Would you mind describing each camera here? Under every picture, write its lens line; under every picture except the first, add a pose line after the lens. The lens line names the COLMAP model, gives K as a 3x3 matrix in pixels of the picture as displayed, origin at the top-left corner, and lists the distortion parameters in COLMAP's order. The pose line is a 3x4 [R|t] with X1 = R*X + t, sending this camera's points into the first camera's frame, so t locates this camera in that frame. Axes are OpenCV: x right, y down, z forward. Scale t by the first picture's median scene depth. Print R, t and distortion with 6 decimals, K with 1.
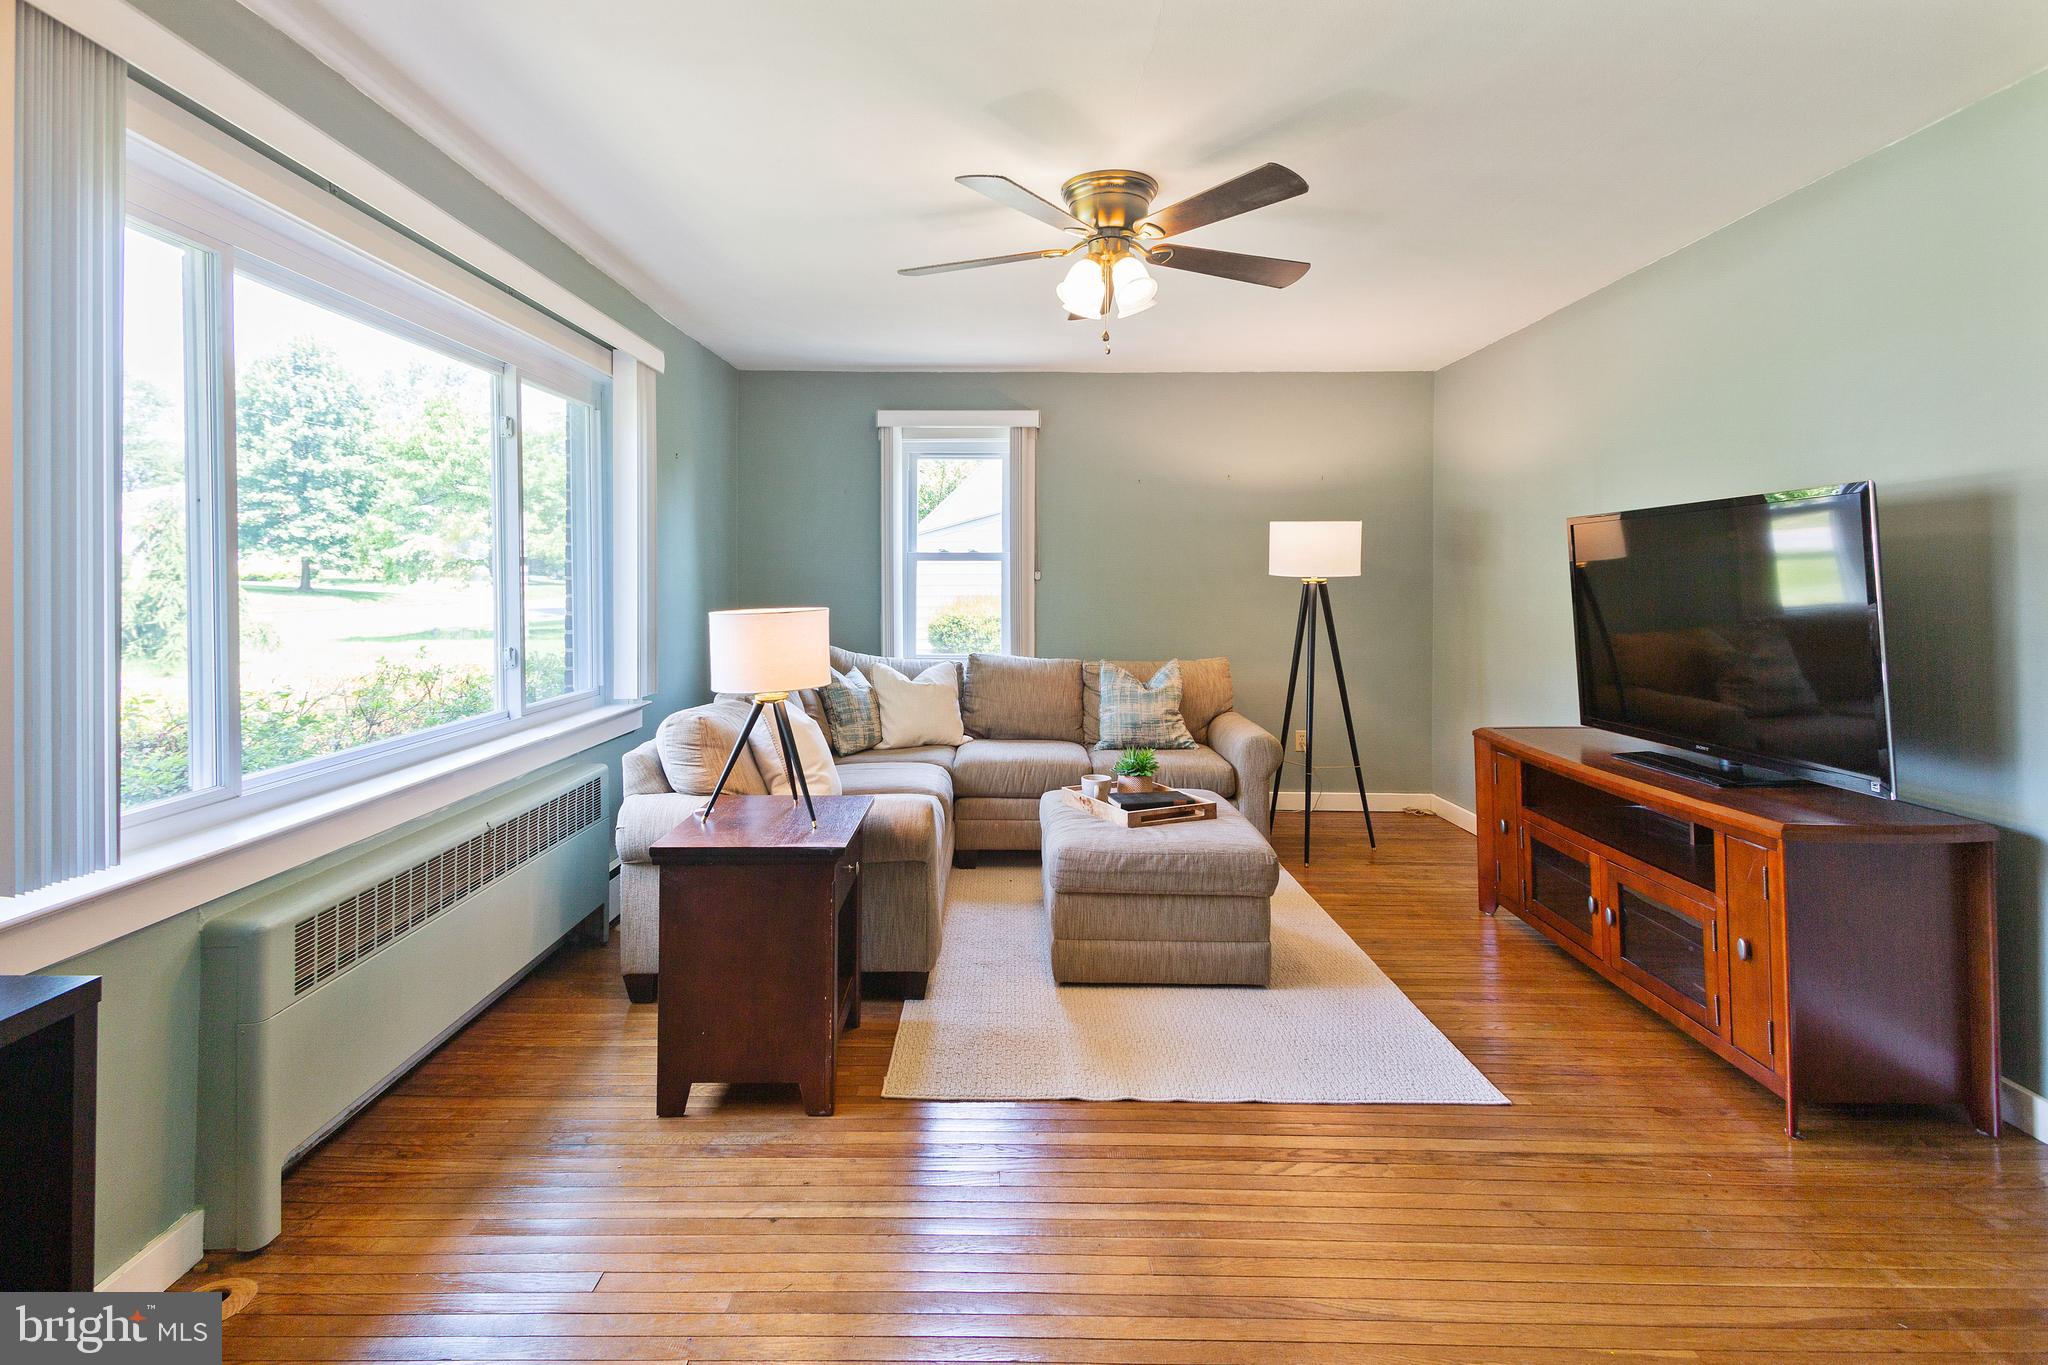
lens RADIAL K [[992.7, 0, 1019.0], [0, 992.7, 591.7], [0, 0, 1]] dist [0.034347, -0.014092]
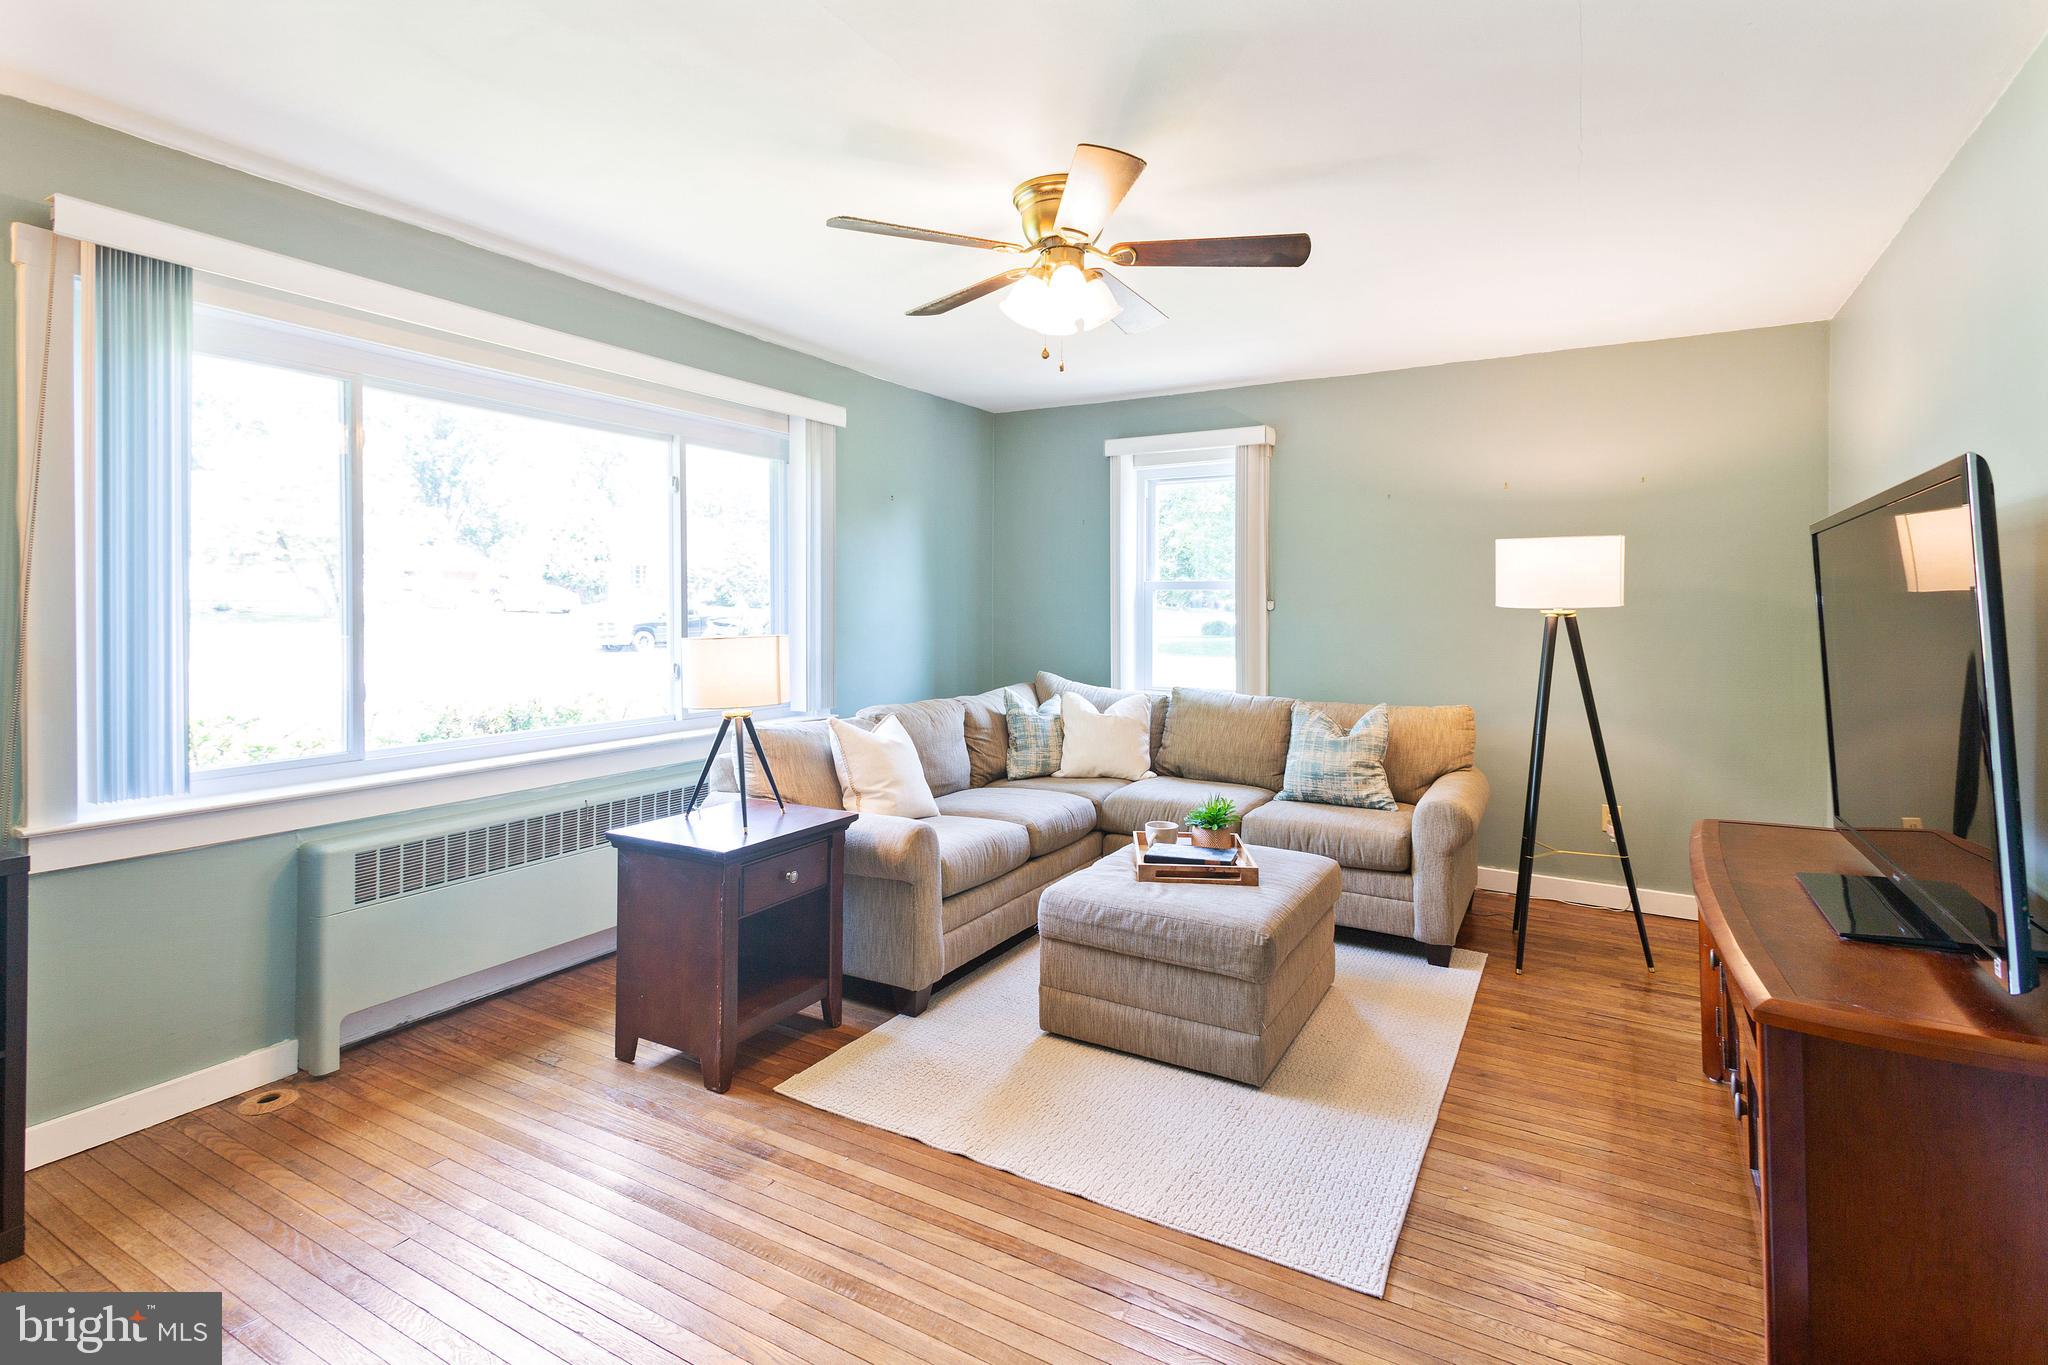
lens RADIAL K [[995.7, 0, 1022.4], [0, 995.7, 614.3], [0, 0, 1]] dist [0.024229, -0.000616]
pose [[0.866400, 0.006344, -0.499310, 0.395462], [-0.009151, 0.999953, -0.003174, -0.004443], [0.499266, 0.007320, 0.866418, 0.121033]]
